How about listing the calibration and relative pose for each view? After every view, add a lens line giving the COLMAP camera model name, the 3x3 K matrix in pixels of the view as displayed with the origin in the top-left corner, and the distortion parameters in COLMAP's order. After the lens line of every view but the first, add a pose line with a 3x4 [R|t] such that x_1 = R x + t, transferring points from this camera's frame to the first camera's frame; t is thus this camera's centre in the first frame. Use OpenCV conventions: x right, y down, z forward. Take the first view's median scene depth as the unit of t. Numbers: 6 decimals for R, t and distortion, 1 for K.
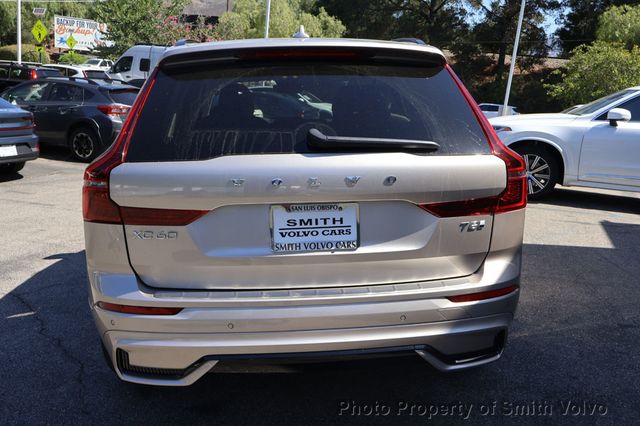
lens RADIAL K [[526.2, 0, 331.4], [0, 526.2, 220.7], [0, 0, 1]] dist [-0.005142, 0.000677]
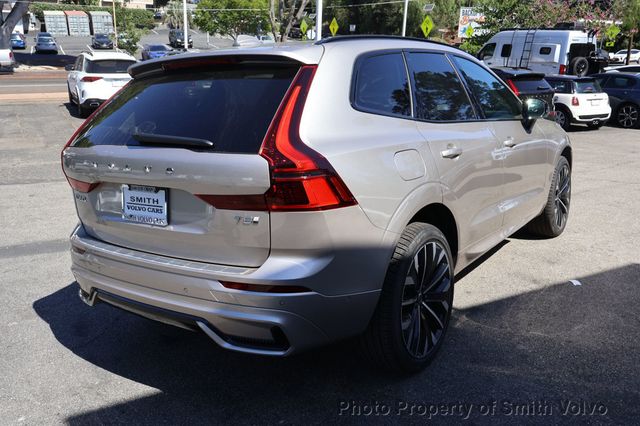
lens RADIAL K [[526.2, 0, 331.4], [0, 526.2, 220.7], [0, 0, 1]] dist [-0.005142, 0.000677]
pose [[0.780524, 0.128095, -0.611861, 1.064765], [-0.111548, 0.991611, 0.065301, -0.079076], [0.615093, 0.017283, 0.788265, 0.270982]]
